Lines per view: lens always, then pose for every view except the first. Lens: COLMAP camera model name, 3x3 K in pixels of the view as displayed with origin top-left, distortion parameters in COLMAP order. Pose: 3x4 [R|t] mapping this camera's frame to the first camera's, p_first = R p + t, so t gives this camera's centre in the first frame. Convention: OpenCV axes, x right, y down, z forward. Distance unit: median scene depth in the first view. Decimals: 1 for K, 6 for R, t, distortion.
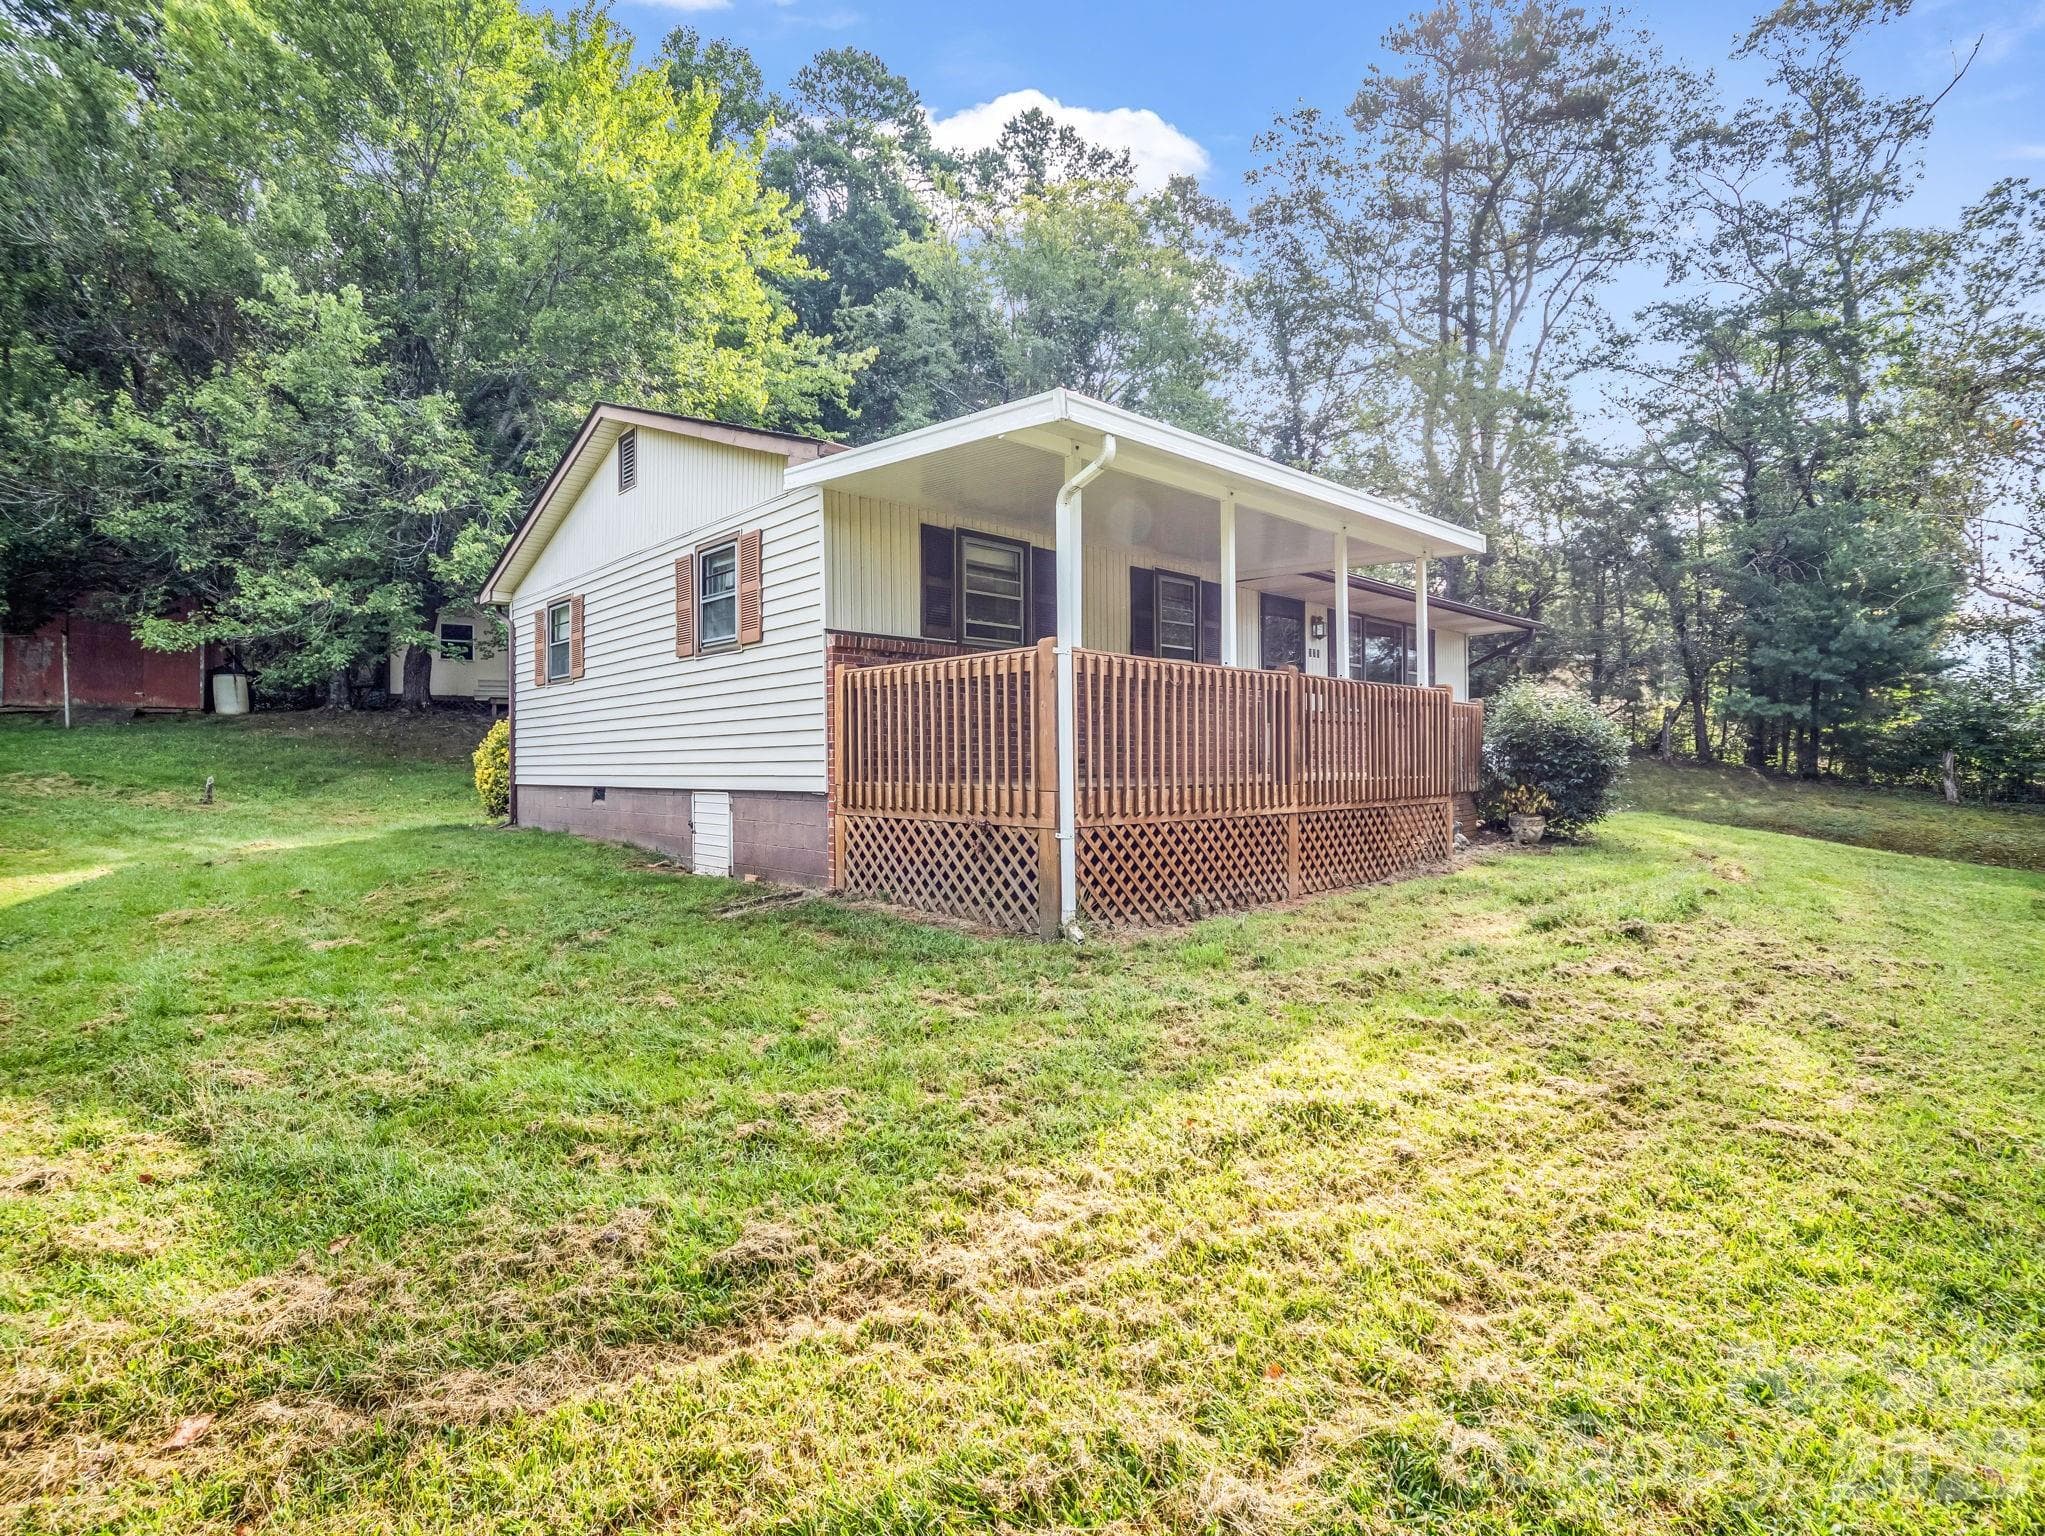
lens RADIAL K [[1036.7, 0, 1022.5], [0, 1036.7, 768.0], [0, 0, 1]] dist [-0.028188, 0.000157]
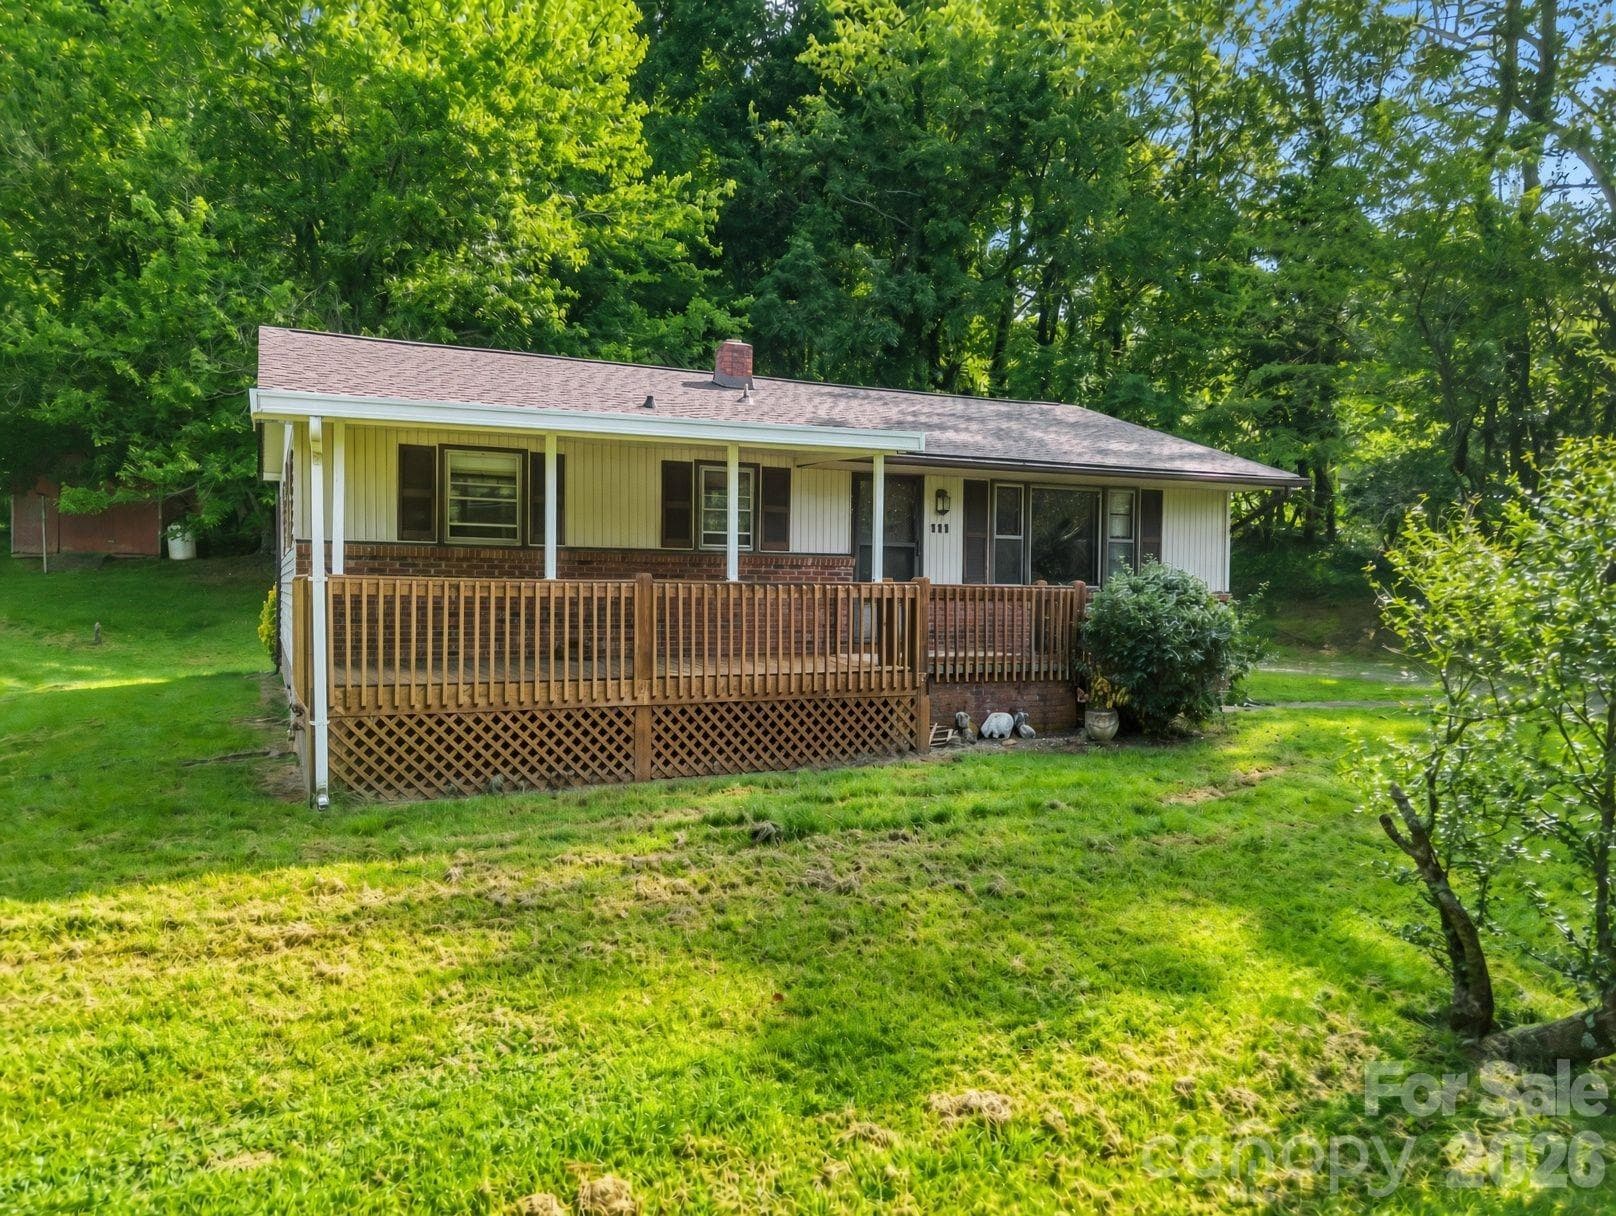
lens RADIAL K [[1221.3, 0, 808.0], [0, 1221.3, 608.0], [0, 0, 1]] dist [0.022617, -0.002389]
pose [[0.943590, 0.019097, -0.330564, 0.801878], [-0.013485, 0.999724, 0.019261, -0.082725], [0.330840, -0.013716, 0.943587, -0.160311]]
